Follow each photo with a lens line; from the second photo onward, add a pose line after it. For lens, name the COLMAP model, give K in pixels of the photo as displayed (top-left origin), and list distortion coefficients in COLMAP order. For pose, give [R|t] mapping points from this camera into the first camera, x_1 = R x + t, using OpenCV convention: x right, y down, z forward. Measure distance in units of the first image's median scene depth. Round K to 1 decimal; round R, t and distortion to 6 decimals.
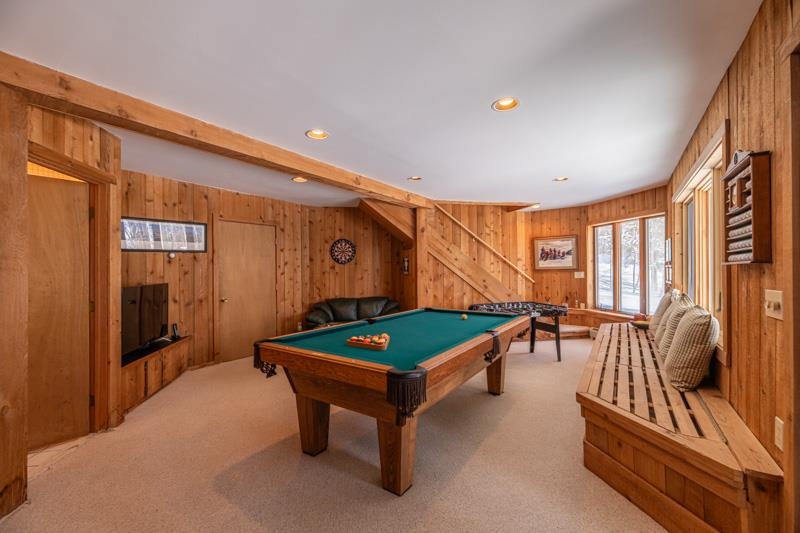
lens RADIAL K [[330.5, 0, 397.8], [0, 330.5, 264.1], [0, 0, 1]] dist [-0.000138, 0.000062]
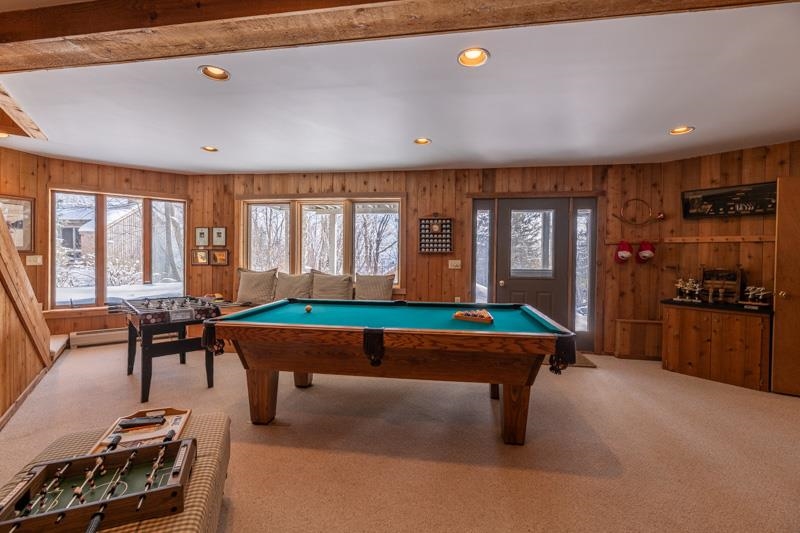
lens RADIAL K [[330.5, 0, 397.8], [0, 330.5, 264.1], [0, 0, 1]] dist [-0.000138, 0.000062]
pose [[-0.444983, -0.019099, 0.895335, -0.382529], [-0.010395, 0.999815, 0.016161, 0.023706], [-0.895479, -0.002116, -0.445099, 0.694240]]
